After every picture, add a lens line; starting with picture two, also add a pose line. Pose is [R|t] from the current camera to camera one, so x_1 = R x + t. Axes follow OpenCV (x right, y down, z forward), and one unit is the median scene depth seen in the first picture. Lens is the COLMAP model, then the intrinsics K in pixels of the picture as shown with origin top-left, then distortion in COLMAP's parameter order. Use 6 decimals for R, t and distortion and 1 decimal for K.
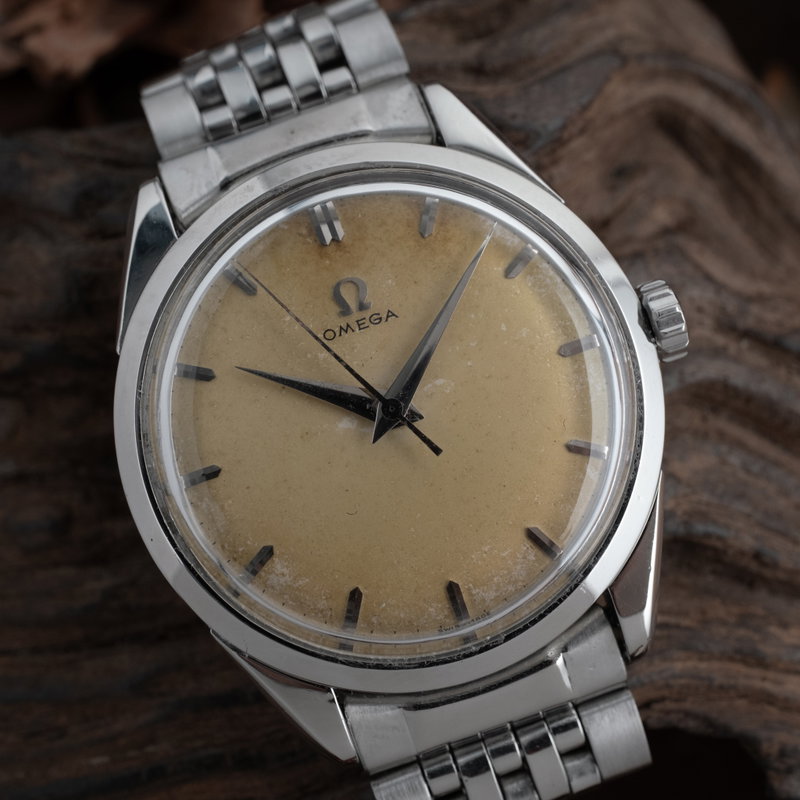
lens RADIAL K [[1591.3, 0, 400.0], [0, 1591.3, 400.0], [0, 0, 1]] dist [-0.004292, 0.348667]
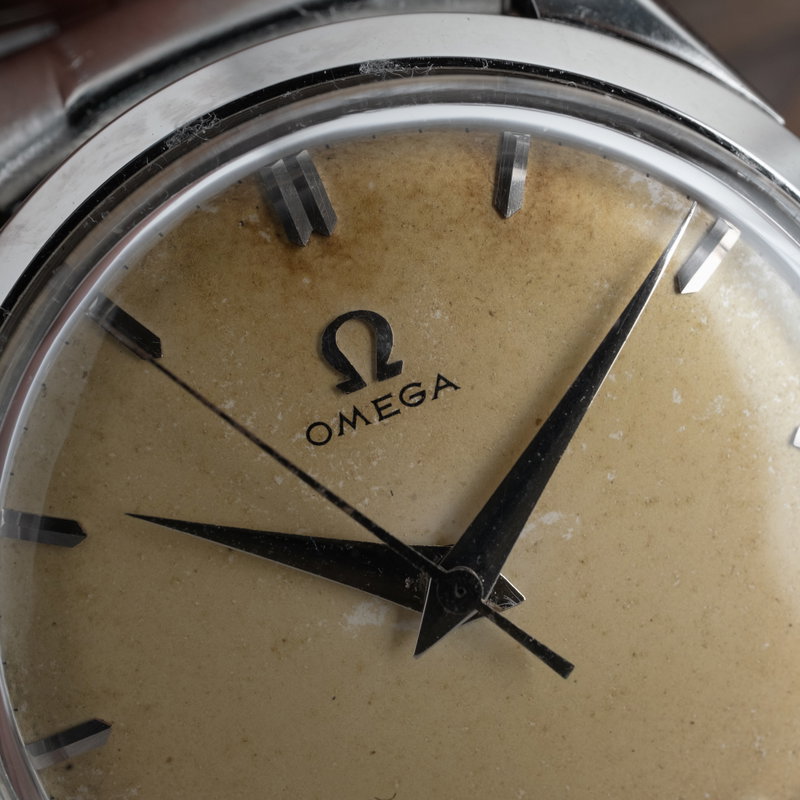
lens RADIAL K [[1591.3, 0, 400.0], [0, 1591.3, 400.0], [0, 0, 1]] dist [-0.004292, 0.348667]
pose [[0.998243, -0.052091, 0.028252, -0.032835], [0.048416, 0.991829, 0.118032, -0.106378], [-0.034170, -0.116457, 0.992608, 0.522089]]
